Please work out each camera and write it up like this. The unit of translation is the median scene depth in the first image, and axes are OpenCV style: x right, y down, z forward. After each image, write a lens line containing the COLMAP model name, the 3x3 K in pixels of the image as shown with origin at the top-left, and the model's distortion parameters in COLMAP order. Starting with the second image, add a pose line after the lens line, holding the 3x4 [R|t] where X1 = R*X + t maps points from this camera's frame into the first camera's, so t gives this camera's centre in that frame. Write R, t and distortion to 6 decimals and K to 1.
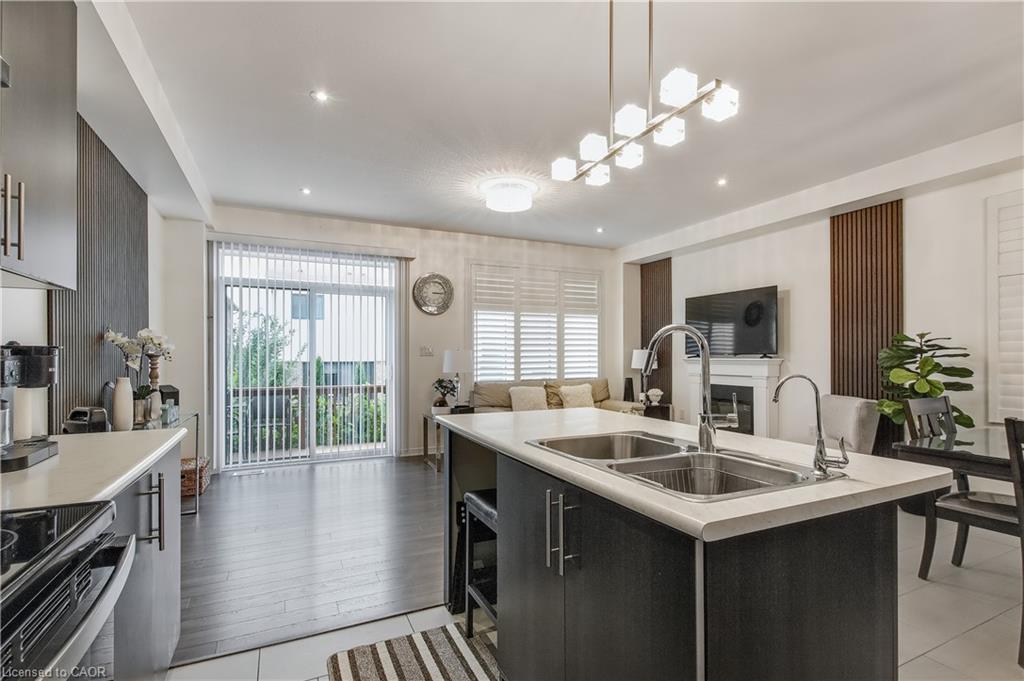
lens RADIAL K [[477.0, 0, 511.5], [0, 477.0, 350.1], [0, 0, 1]] dist [0.003261, -0.002601]
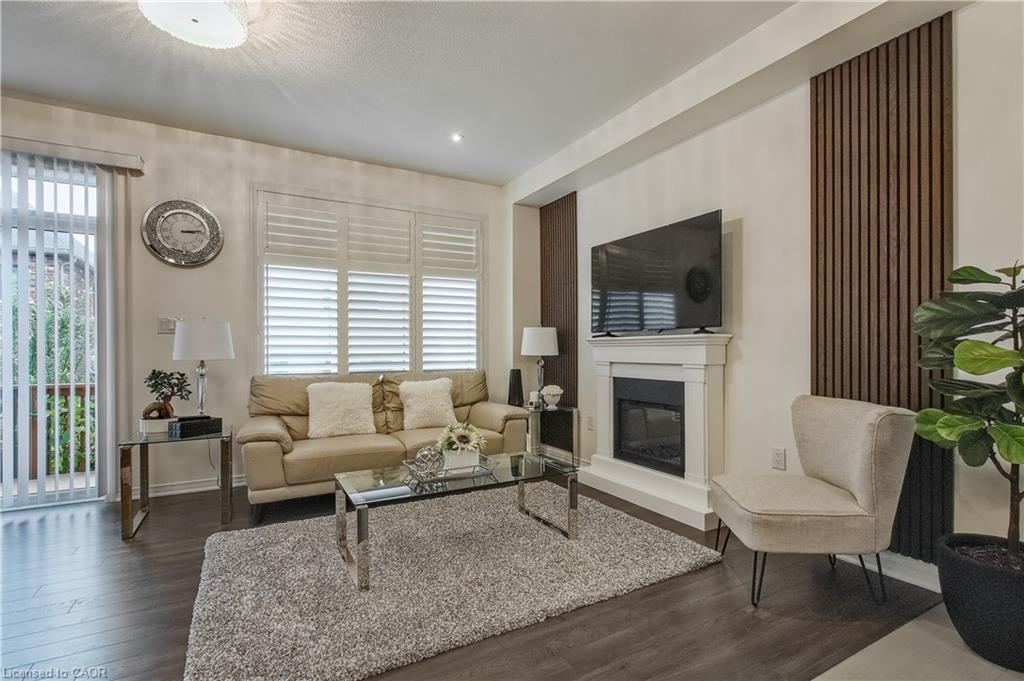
lens RADIAL K [[477.0, 0, 508.0], [0, 477.0, 345.4], [0, 0, 1]] dist [0.003261, -0.002601]
pose [[0.998408, 0.000251, 0.056402, 0.210491], [-0.000268, 1.000000, 0.000295, 0.025748], [-0.056402, -0.000310, 0.998408, 0.344258]]
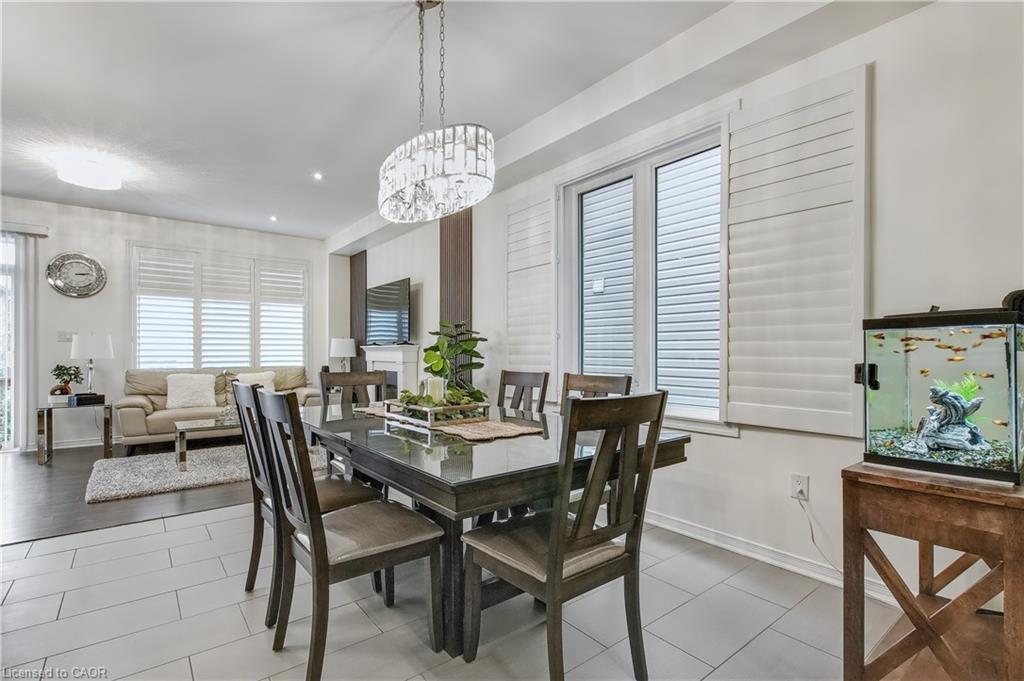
lens RADIAL K [[477.0, 0, 510.5], [0, 477.0, 349.2], [0, 0, 1]] dist [0.003261, -0.002601]
pose [[0.975926, 0.006318, 0.218010, 0.438350], [-0.006535, 0.999979, 0.000277, 0.020074], [-0.218004, -0.001695, 0.975946, -0.088208]]
